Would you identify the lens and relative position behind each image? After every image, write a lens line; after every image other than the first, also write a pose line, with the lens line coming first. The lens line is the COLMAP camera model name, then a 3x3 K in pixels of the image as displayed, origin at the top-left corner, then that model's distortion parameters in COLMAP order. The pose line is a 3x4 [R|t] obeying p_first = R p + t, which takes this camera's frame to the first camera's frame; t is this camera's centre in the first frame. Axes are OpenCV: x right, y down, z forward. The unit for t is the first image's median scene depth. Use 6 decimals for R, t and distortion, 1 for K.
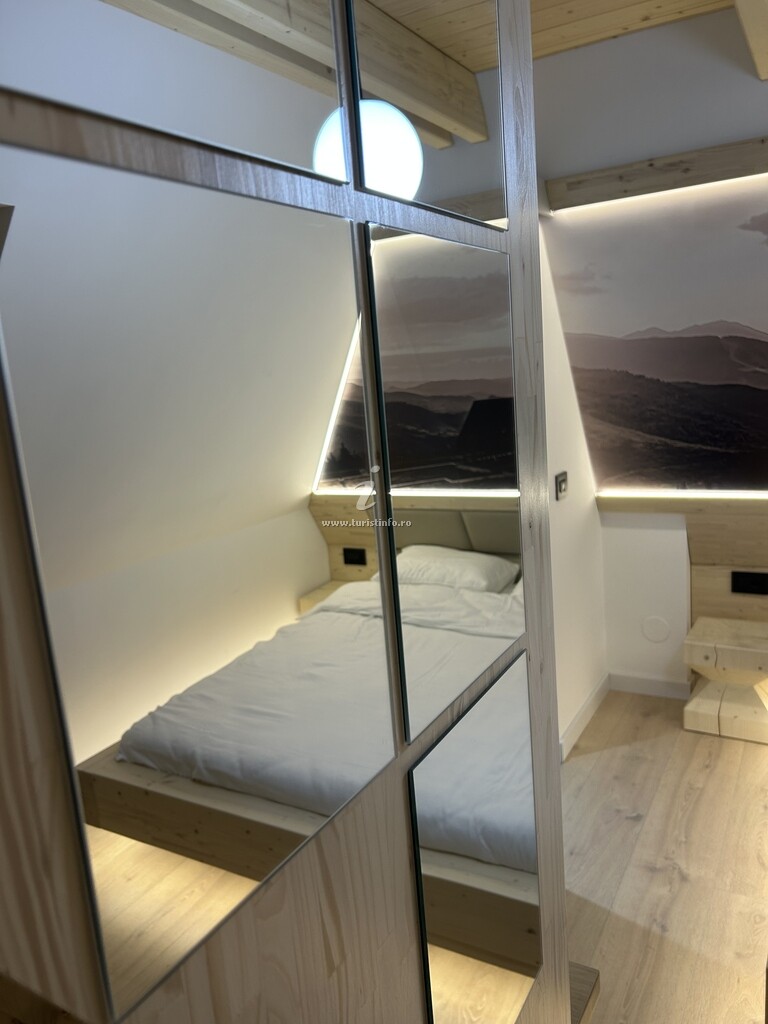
lens RADIAL K [[781.1, 0, 384.5], [0, 781.1, 511.2], [0, 0, 1]] dist [0.044566, -0.032977]
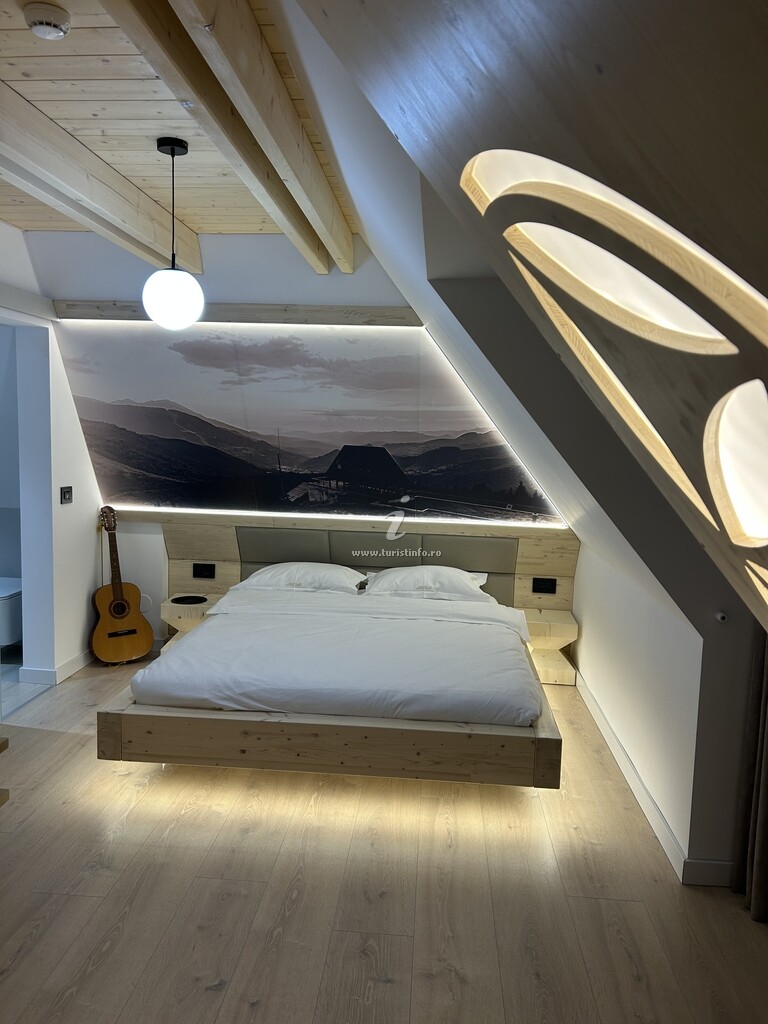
lens RADIAL K [[781.1, 0, 378.4], [0, 781.1, 512.9], [0, 0, 1]] dist [0.044566, -0.032977]
pose [[0.905749, 0.061048, 0.419395, 0.134426], [-0.023739, 0.995326, -0.093614, 0.124224], [-0.423149, 0.074835, 0.902964, -0.591887]]
